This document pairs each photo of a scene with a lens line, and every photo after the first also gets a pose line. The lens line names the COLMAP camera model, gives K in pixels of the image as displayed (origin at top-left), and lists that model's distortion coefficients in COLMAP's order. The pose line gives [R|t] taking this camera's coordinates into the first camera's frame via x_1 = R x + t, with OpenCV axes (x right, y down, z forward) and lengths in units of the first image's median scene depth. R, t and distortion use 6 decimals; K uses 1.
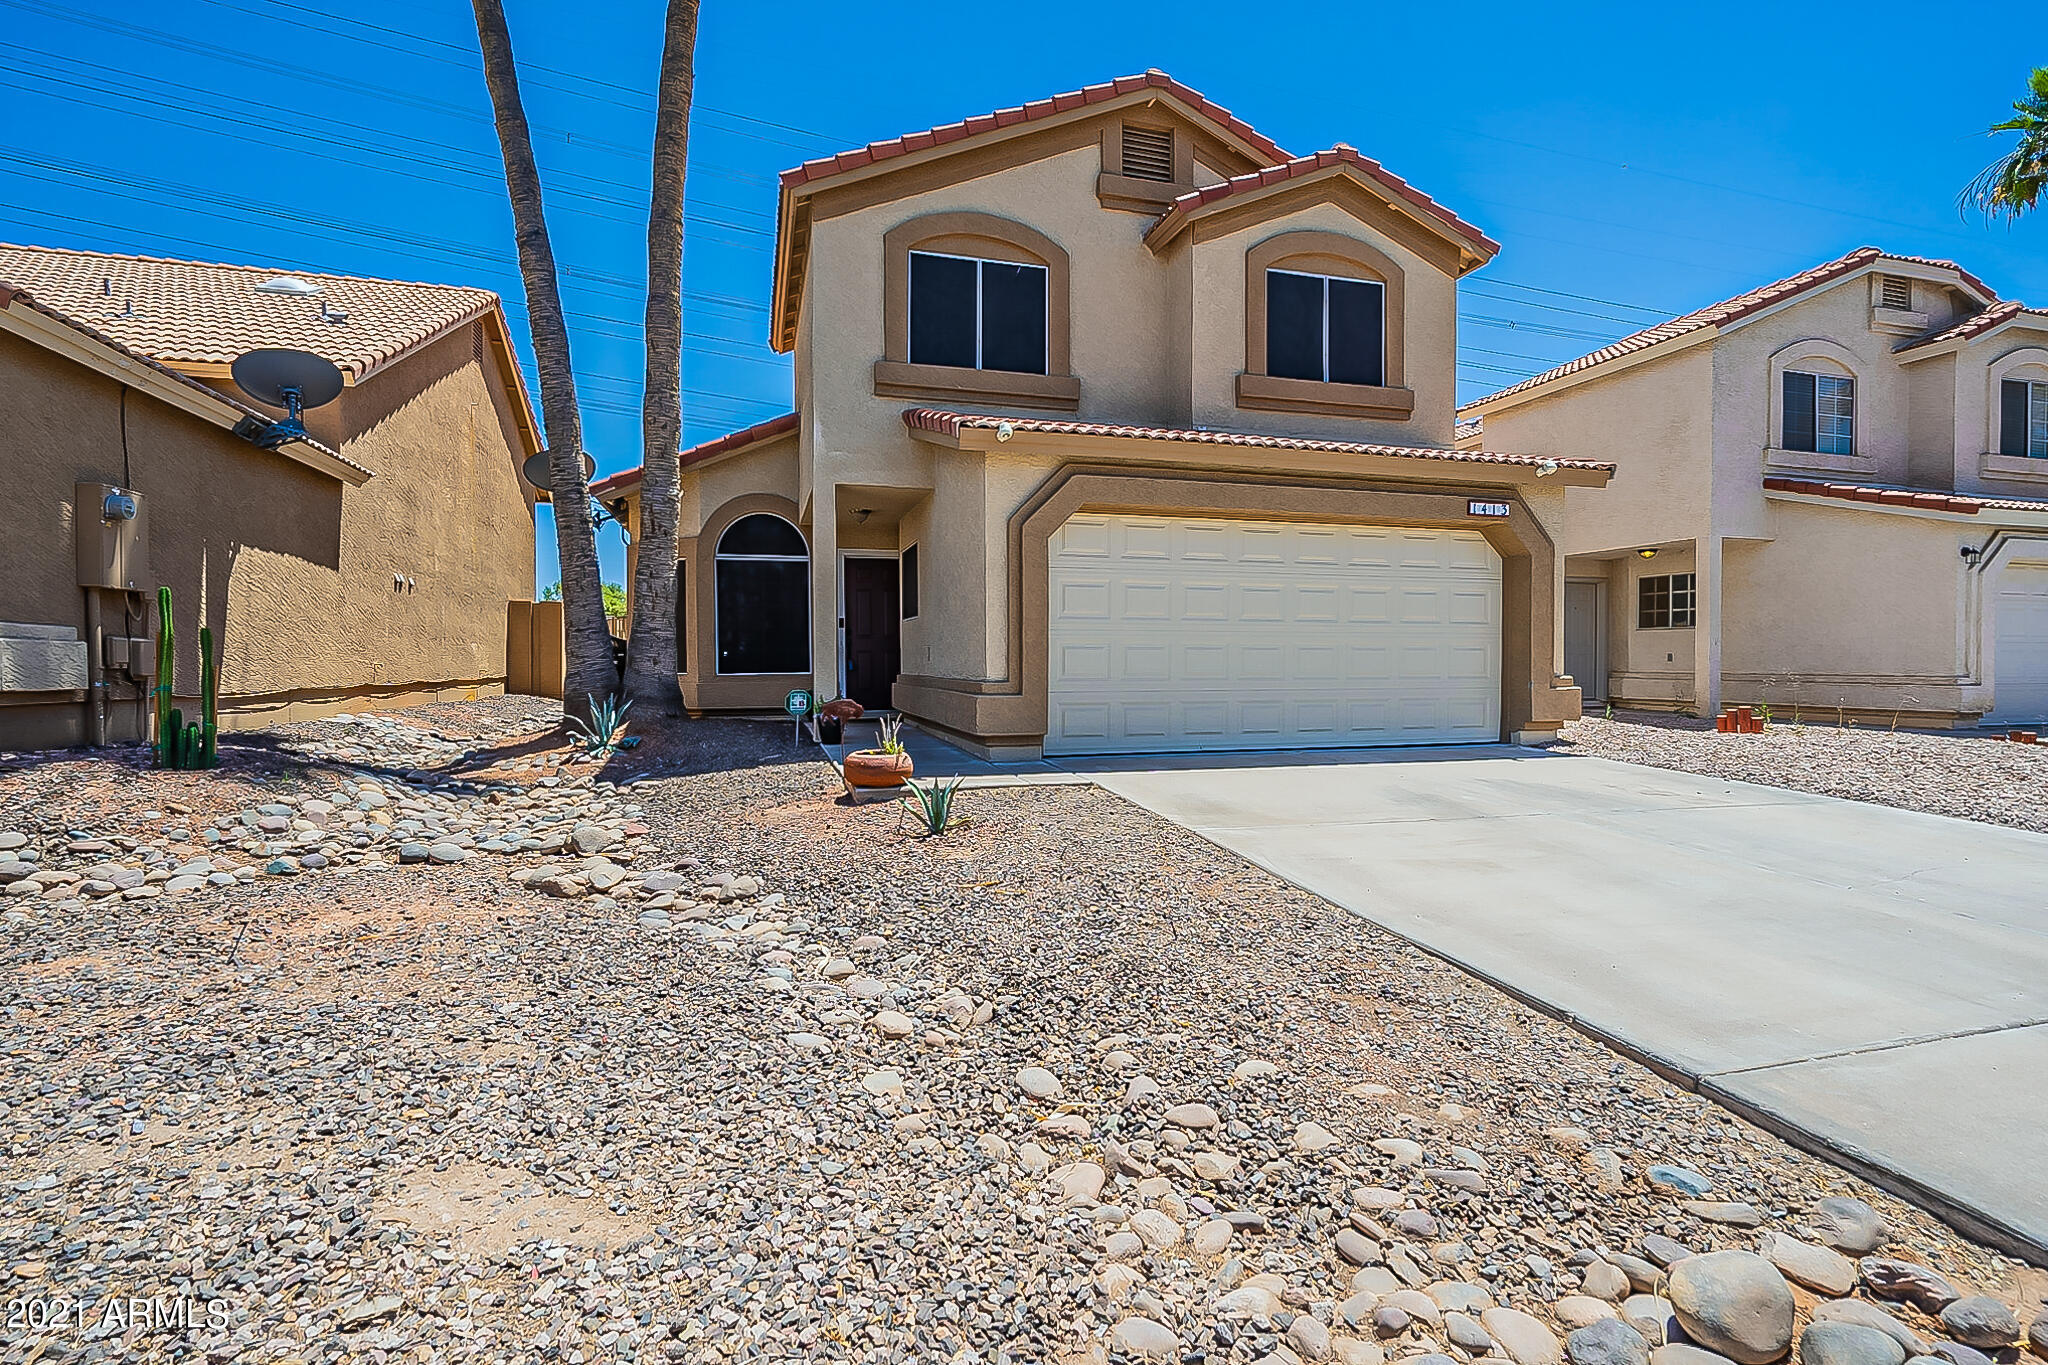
lens RADIAL K [[949.5, 0, 1022.1], [0, 949.5, 672.8], [0, 0, 1]] dist [-0.000721, -0.000095]
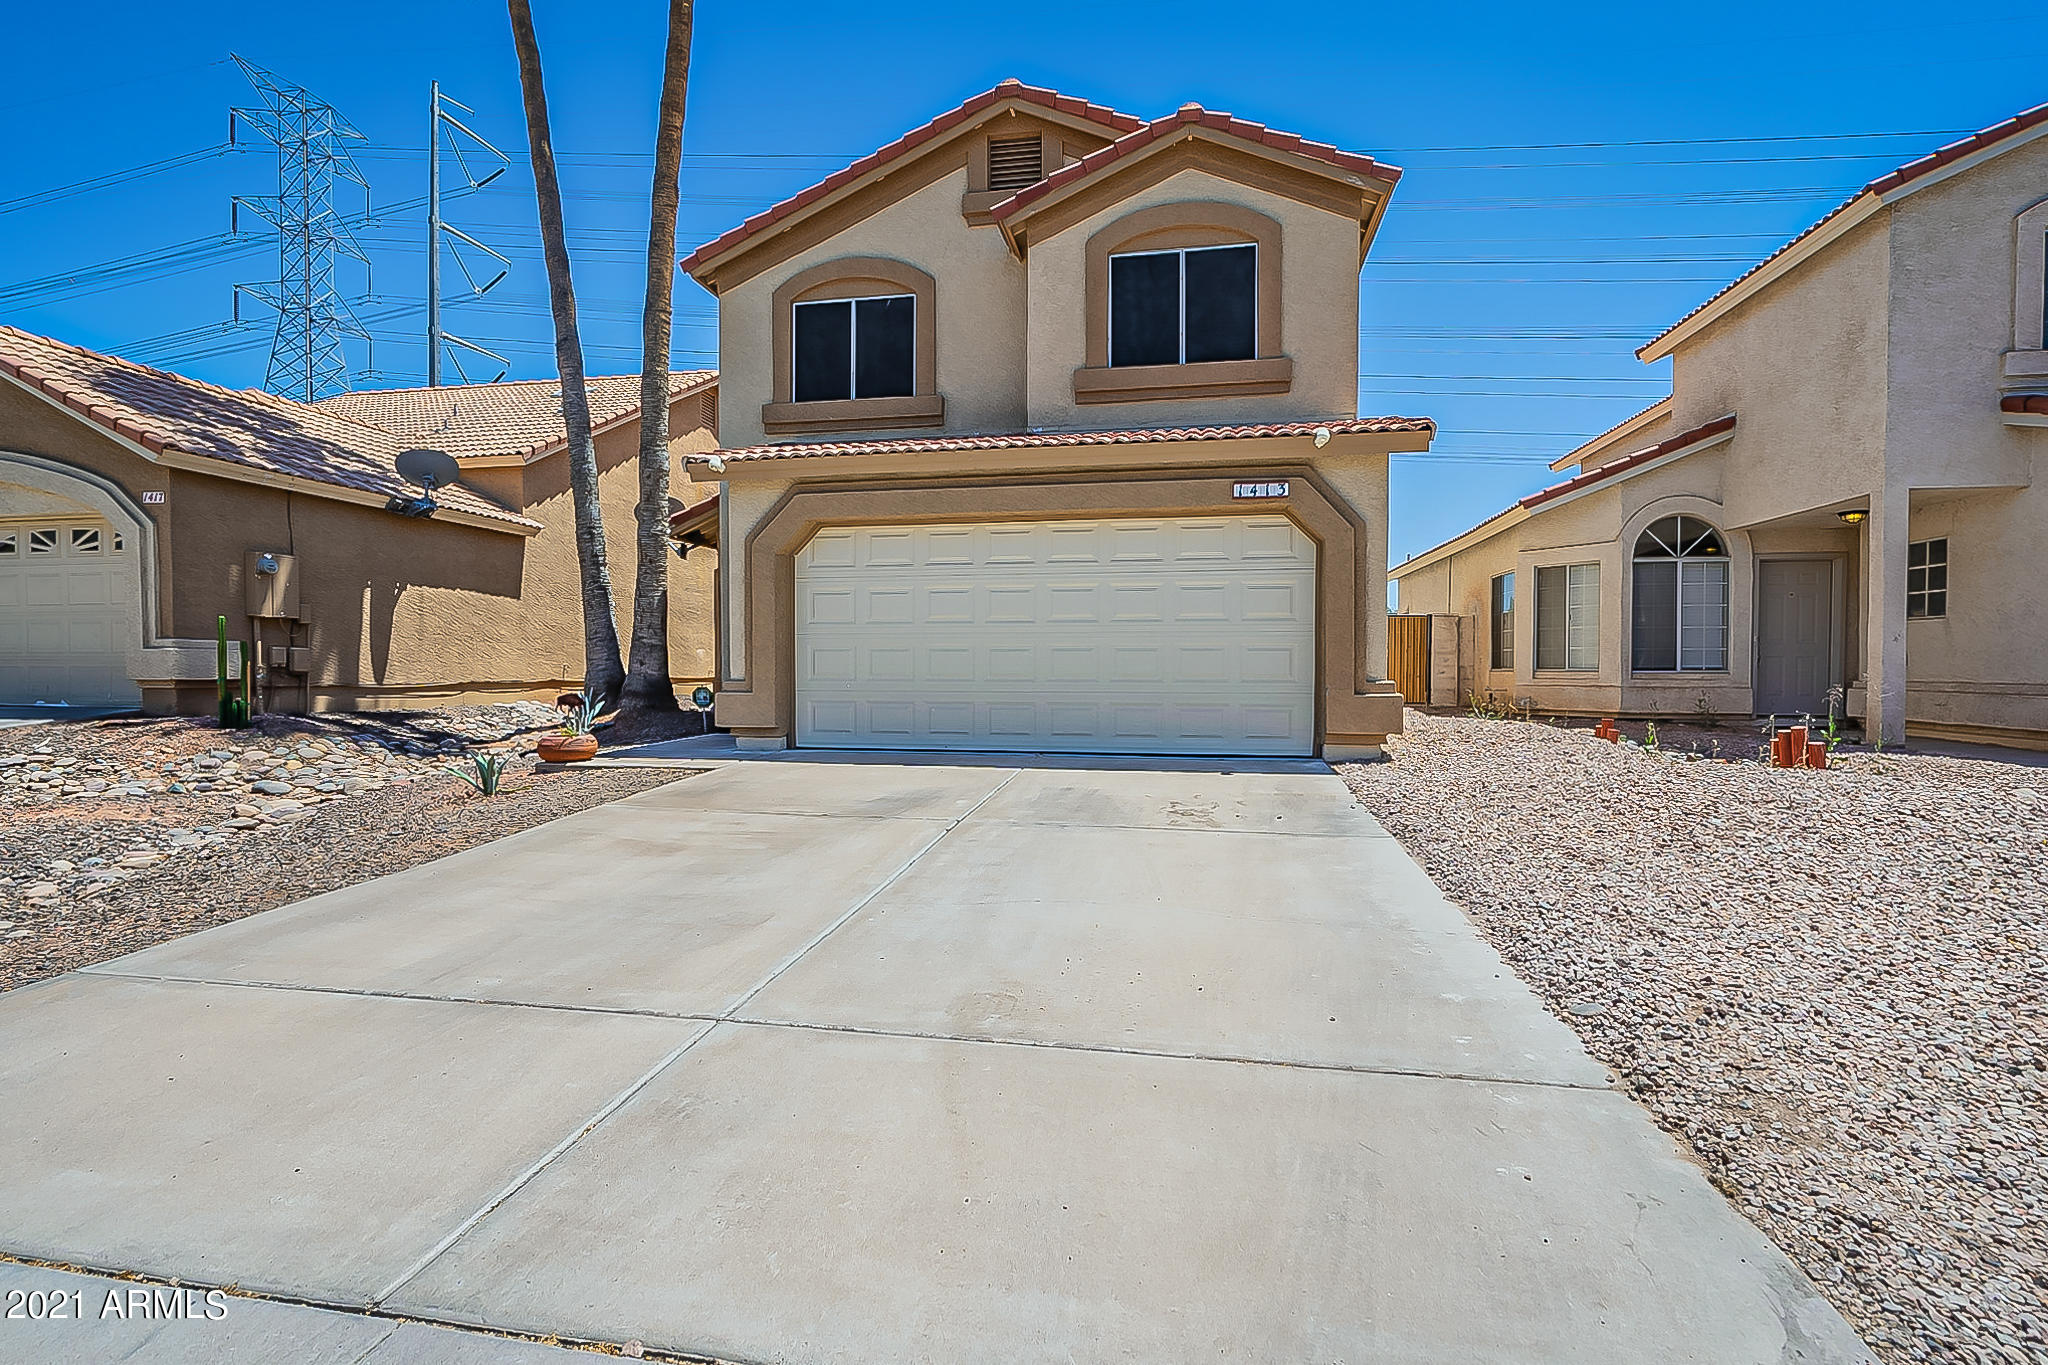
lens RADIAL K [[942.5, 0, 1024.0], [0, 942.5, 682.5], [0, 0, 1]] dist [-0.000809, 0.000005]
pose [[0.893240, 0.009398, -0.449481, 0.617081], [-0.007248, 0.999953, 0.006504, 0.001608], [0.449521, -0.002552, 0.893266, 0.106712]]
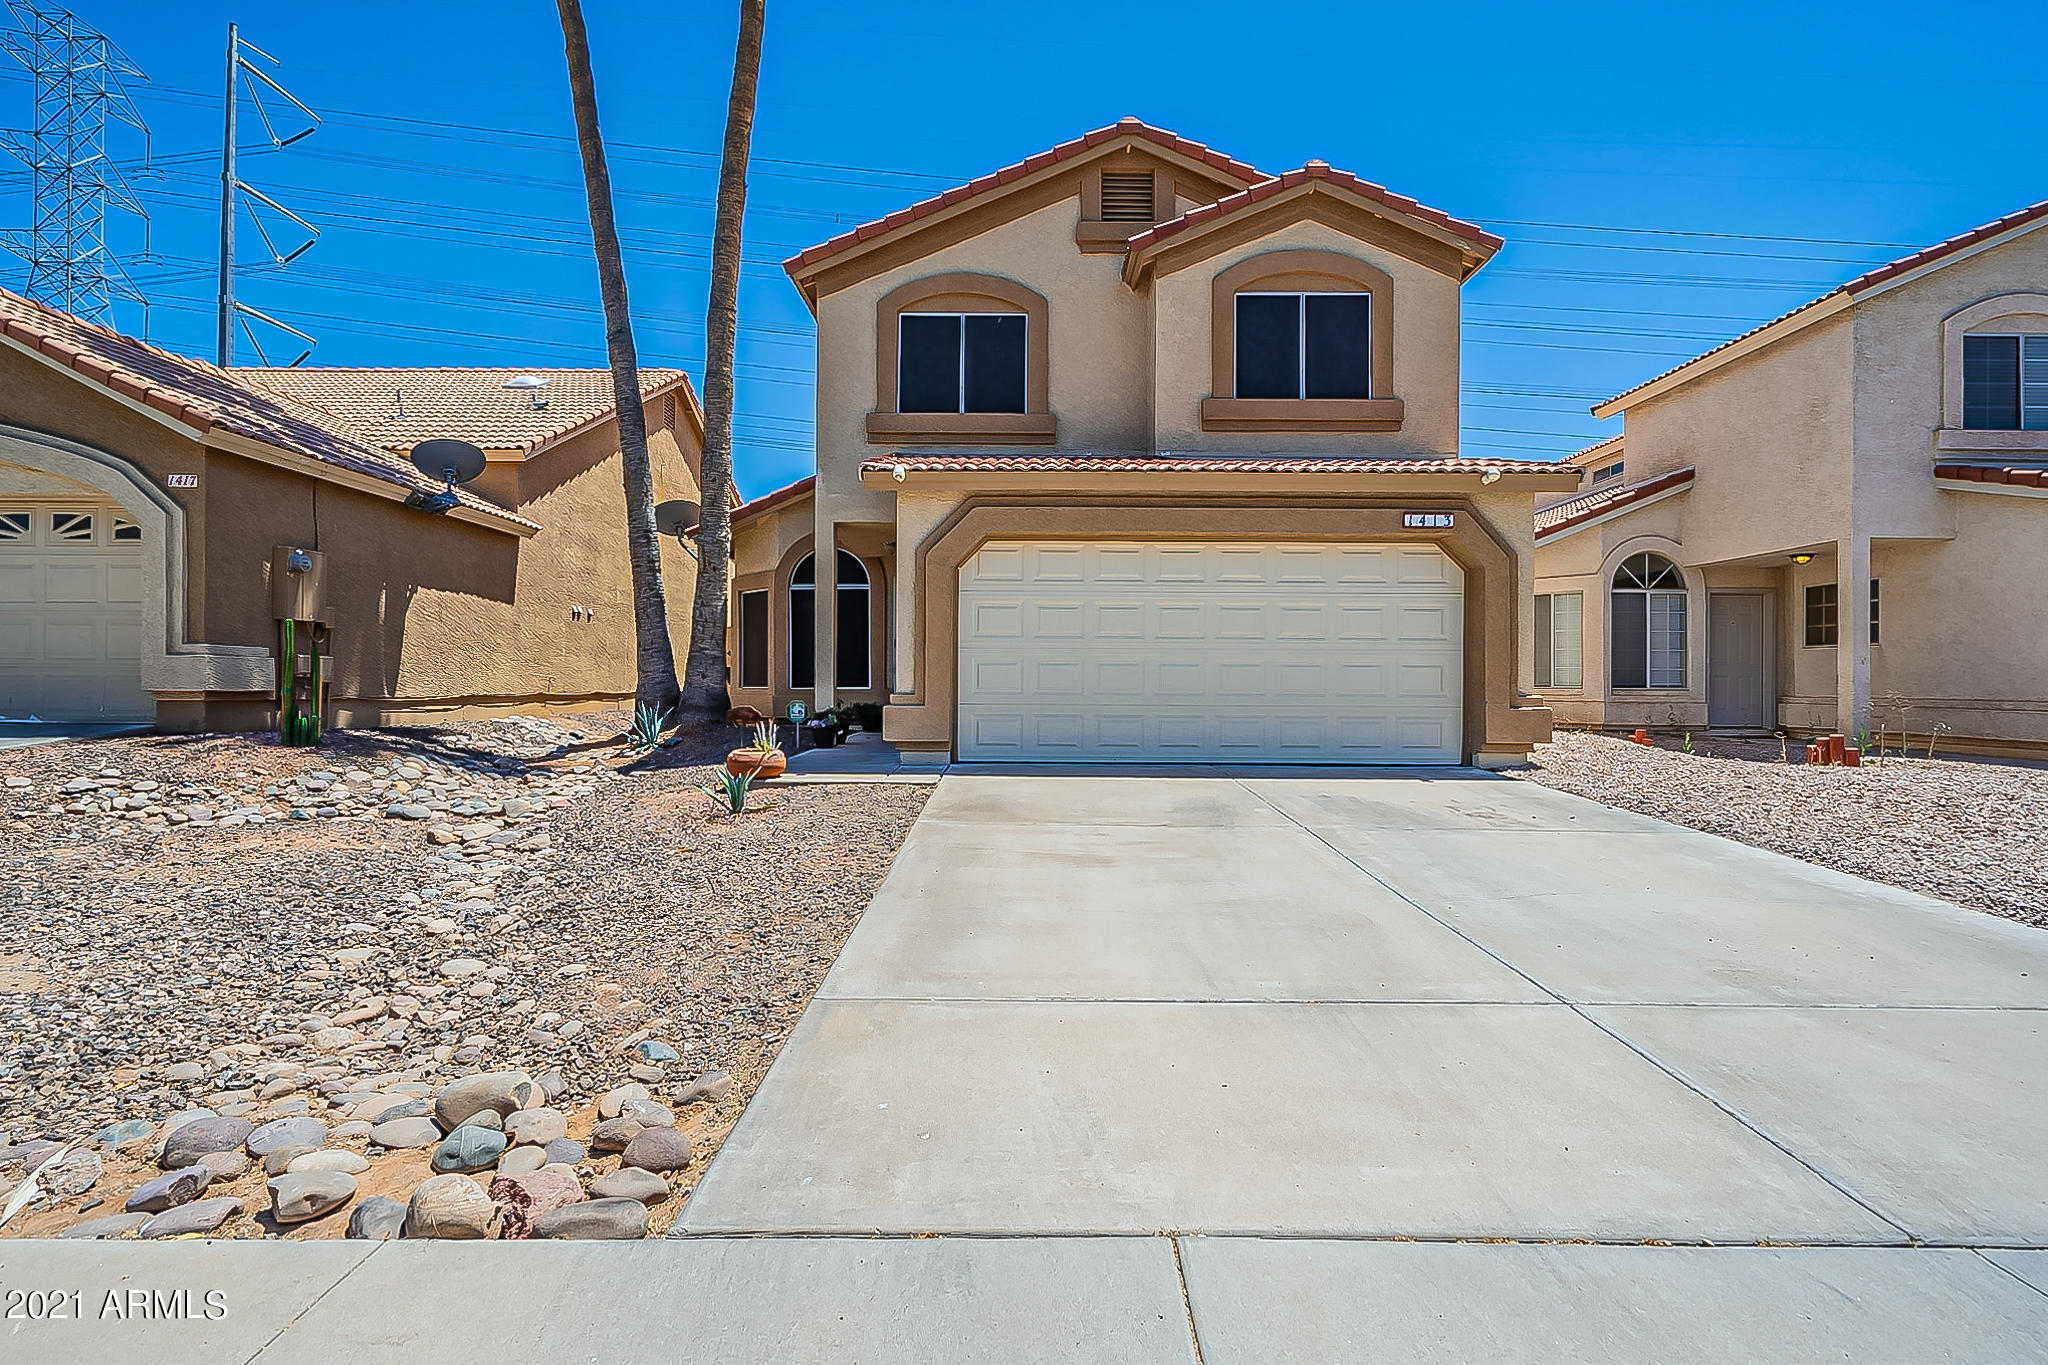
lens RADIAL K [[941.6, 0, 1022.8], [0, 941.6, 677.2], [0, 0, 1]] dist [-0.001171, 0.000223]
pose [[0.959310, 0.004995, -0.282311, 0.328025], [-0.010411, 0.999789, -0.017689, 0.006613], [0.282163, 0.019908, 0.959160, -0.025802]]
